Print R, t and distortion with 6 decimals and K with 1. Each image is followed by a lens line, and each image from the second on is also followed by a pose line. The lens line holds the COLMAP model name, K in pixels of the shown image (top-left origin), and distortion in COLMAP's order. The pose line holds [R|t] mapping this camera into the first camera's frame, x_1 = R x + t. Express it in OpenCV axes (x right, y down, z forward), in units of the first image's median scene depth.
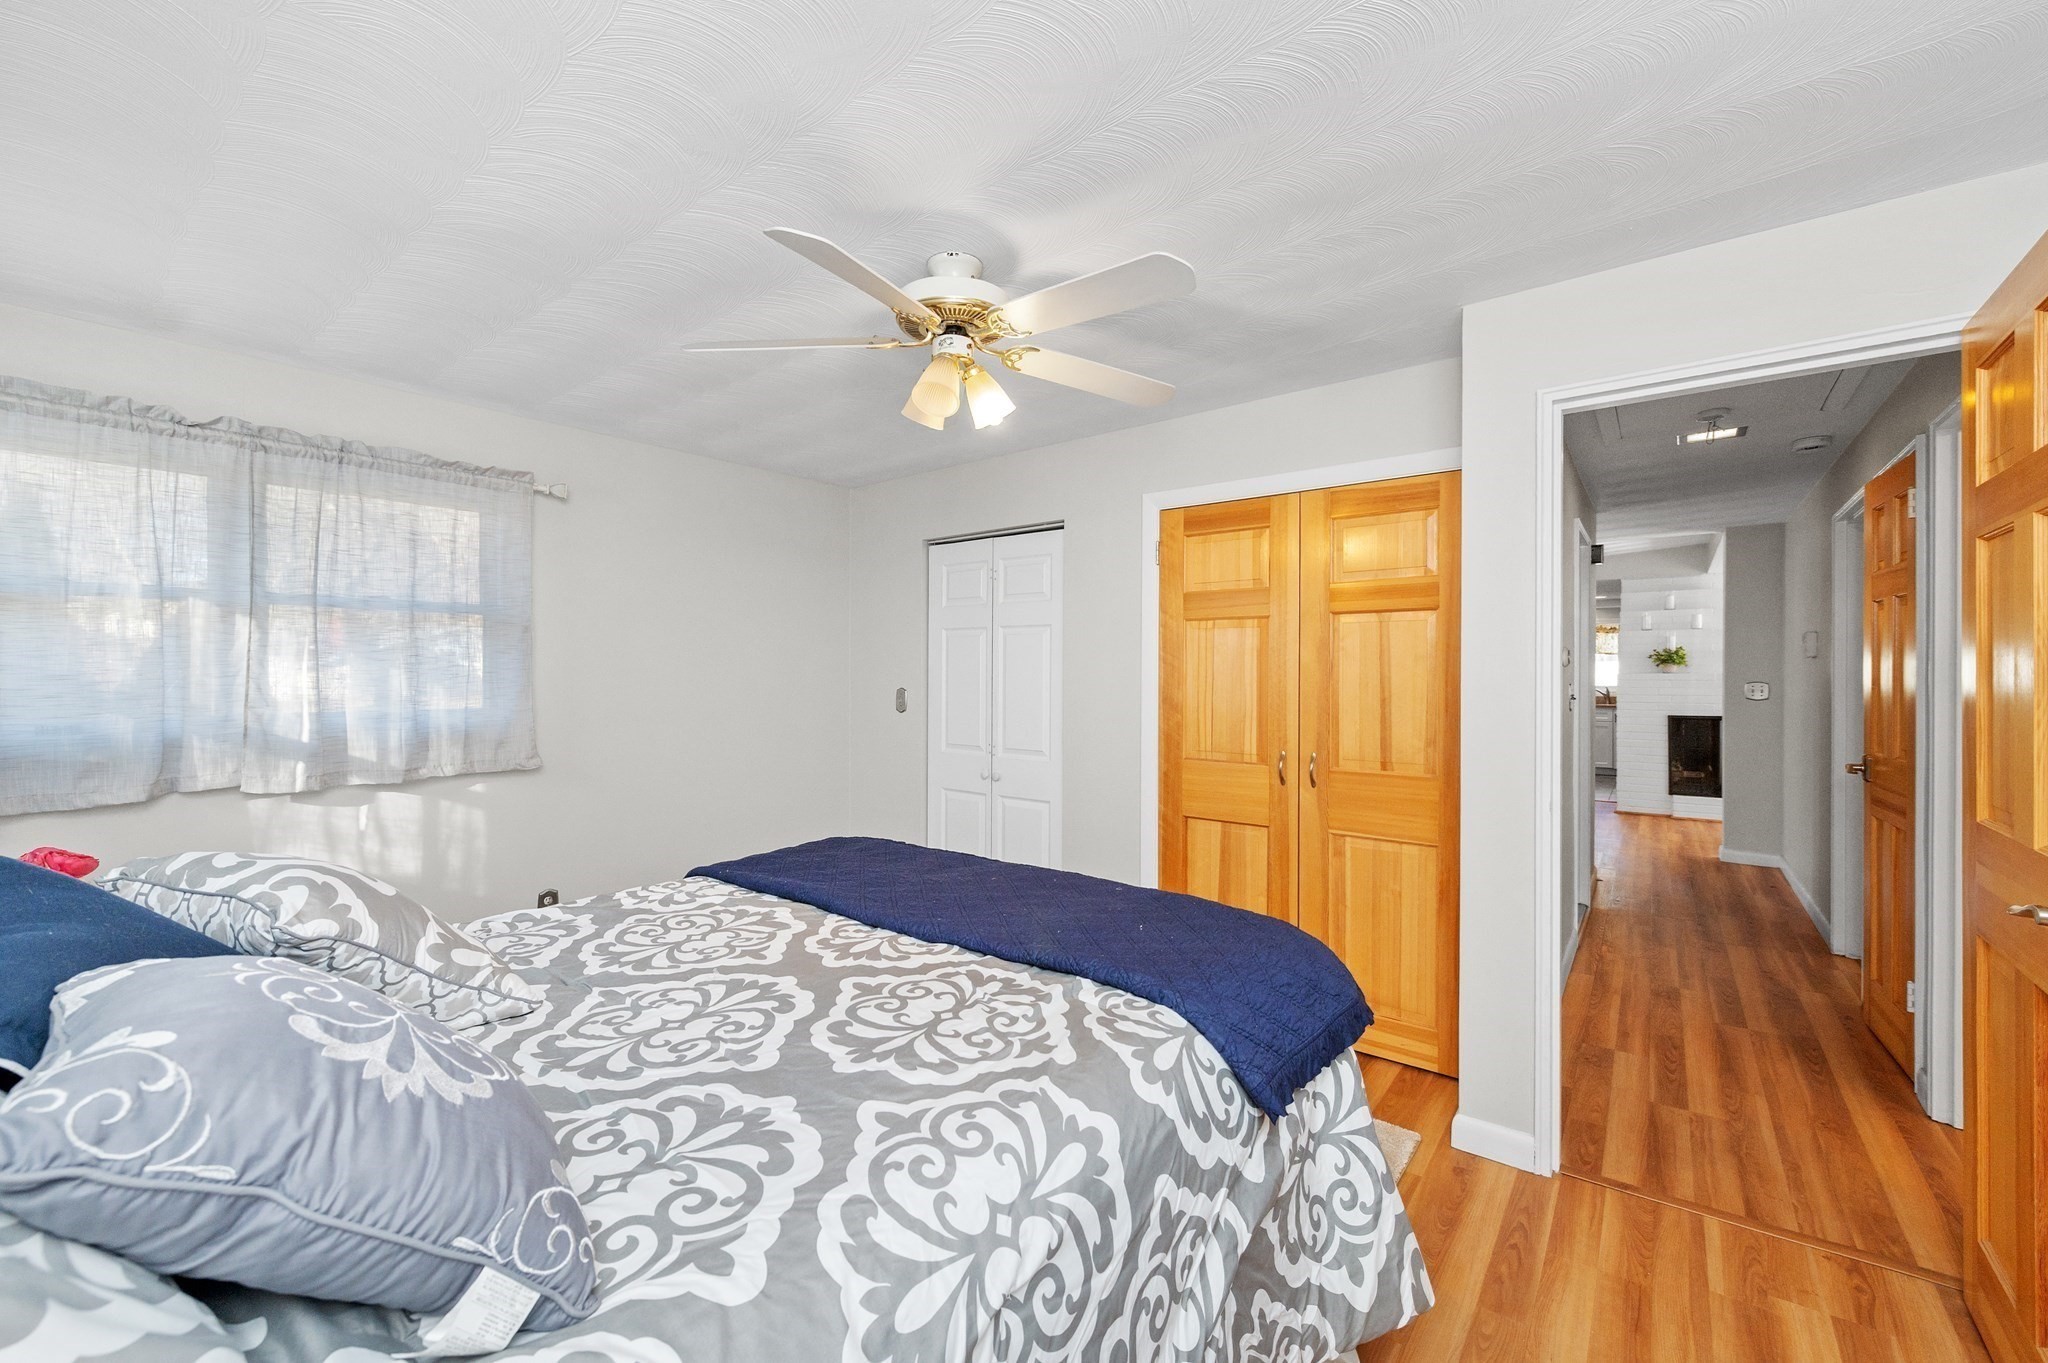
lens RADIAL K [[820.3, 0, 1032.8], [0, 820.3, 673.9], [0, 0, 1]] dist [-0.006615, -0.001069]
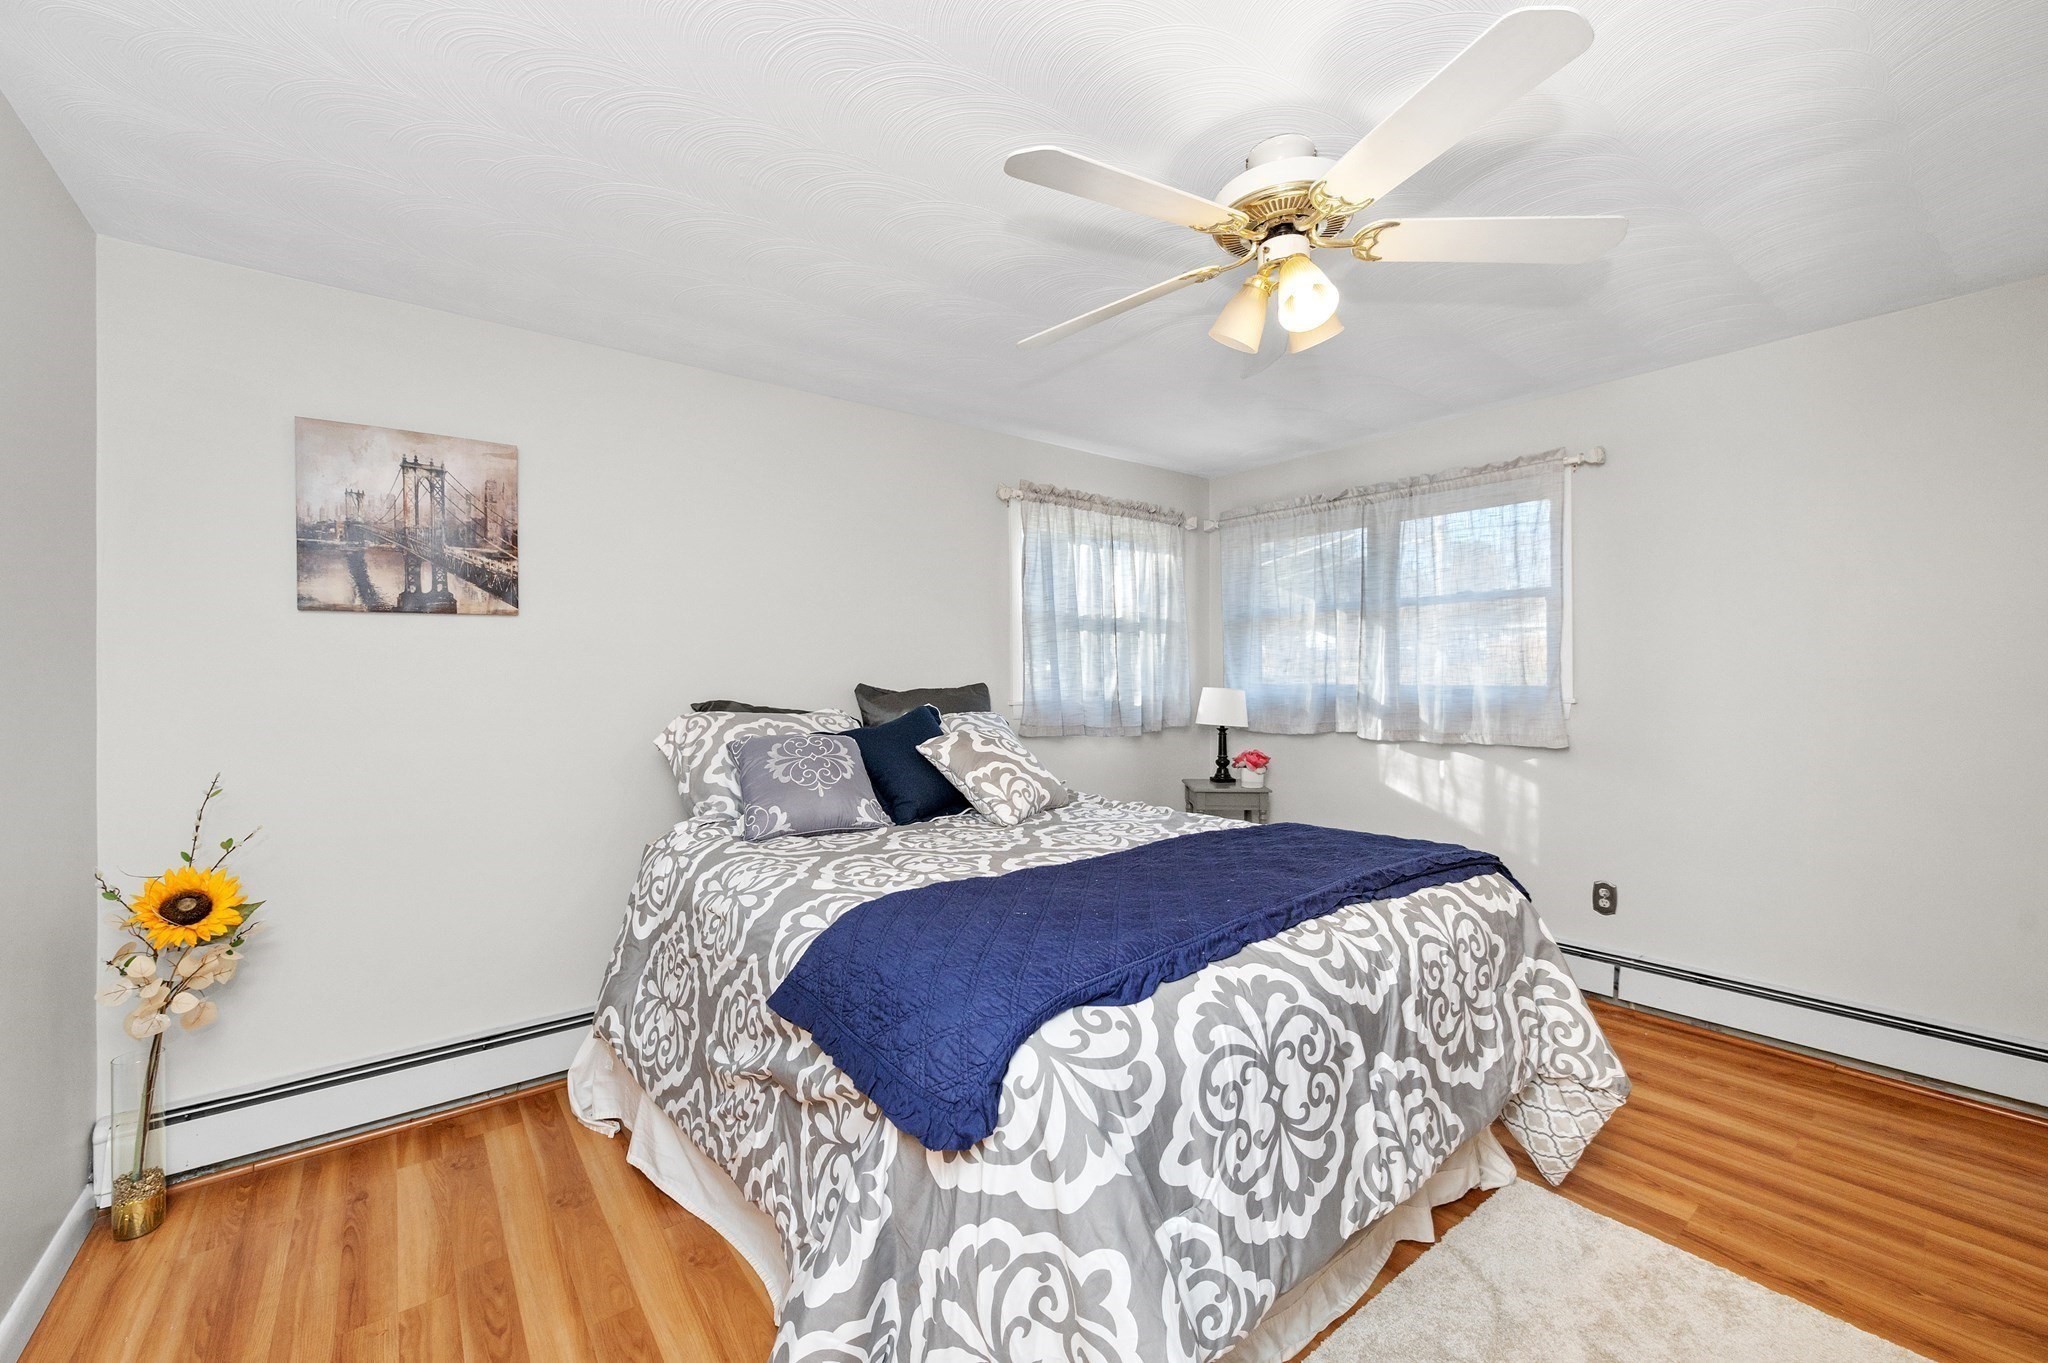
lens RADIAL K [[820.3, 0, 1014.7], [0, 820.3, 676.7], [0, 0, 1]] dist [-0.006615, -0.001069]
pose [[-0.254595, 0.006199, -0.967028, 0.571084], [0.009371, 0.999948, 0.003943, 0.021939], [0.967002, -0.008058, -0.254640, 0.685790]]
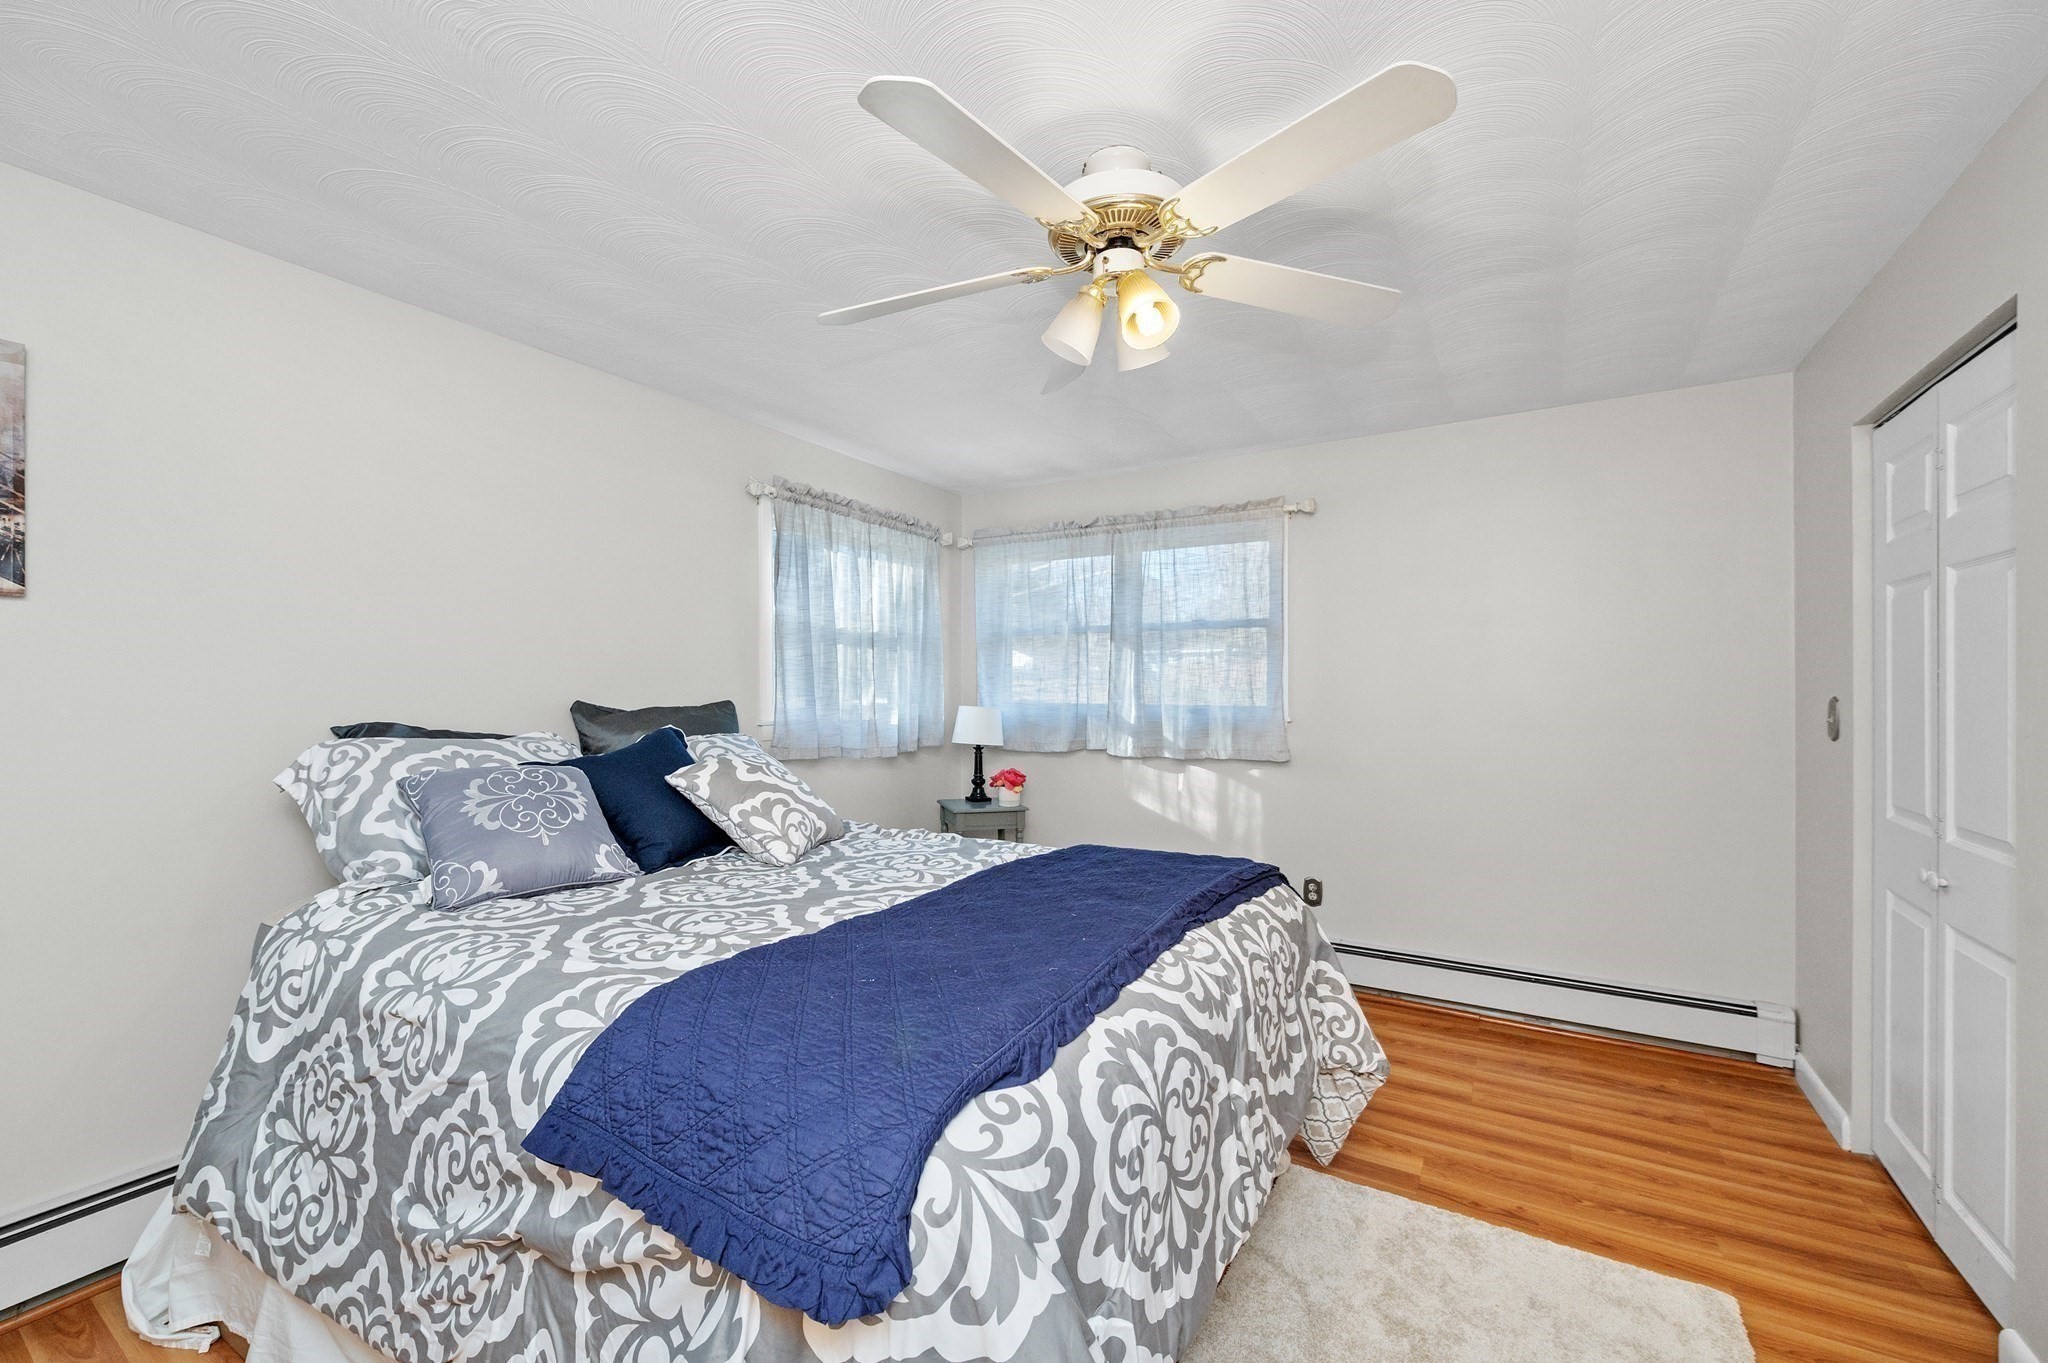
lens RADIAL K [[820.3, 0, 1028.2], [0, 820.3, 686.3], [0, 0, 1]] dist [-0.006615, -0.001069]
pose [[0.111607, -0.001591, -0.993751, 0.513833], [-0.002046, 0.999996, -0.001830, 0.017757], [0.993750, 0.002238, 0.111604, 0.593809]]
